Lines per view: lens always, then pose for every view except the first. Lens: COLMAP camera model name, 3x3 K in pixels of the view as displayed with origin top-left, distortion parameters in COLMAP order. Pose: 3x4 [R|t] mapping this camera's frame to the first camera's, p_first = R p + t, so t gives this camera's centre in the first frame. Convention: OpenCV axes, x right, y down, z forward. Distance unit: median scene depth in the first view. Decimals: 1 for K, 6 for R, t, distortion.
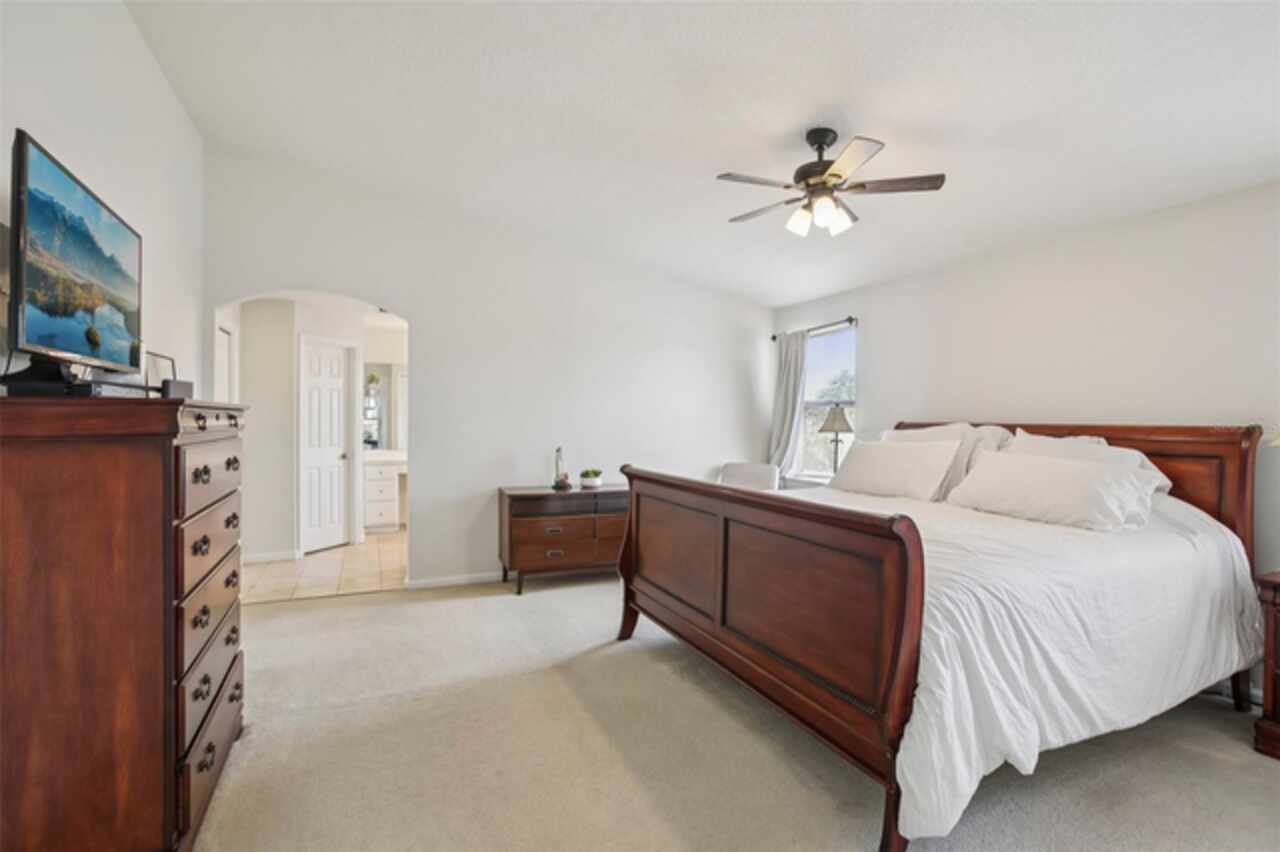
lens RADIAL K [[597.1, 0, 633.8], [0, 597.1, 428.7], [0, 0, 1]] dist [0.000586, -0.000032]
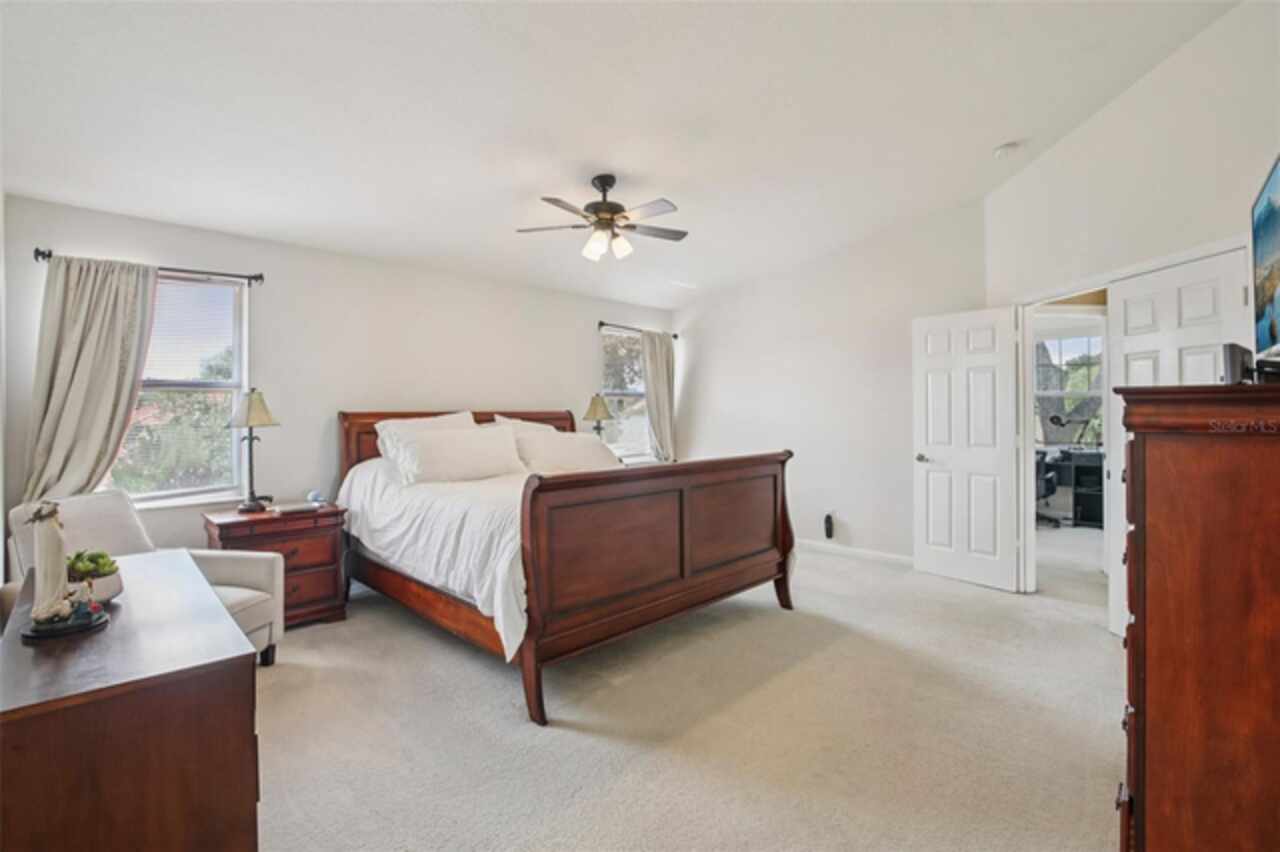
lens RADIAL K [[597.1, 0, 617.9], [0, 597.1, 405.8], [0, 0, 1]] dist [0.000586, -0.000032]
pose [[-0.376333, -0.005594, 0.926468, -0.786928], [0.011609, 0.999875, 0.010753, -0.034185], [-0.926412, 0.014802, -0.376221, 1.311266]]
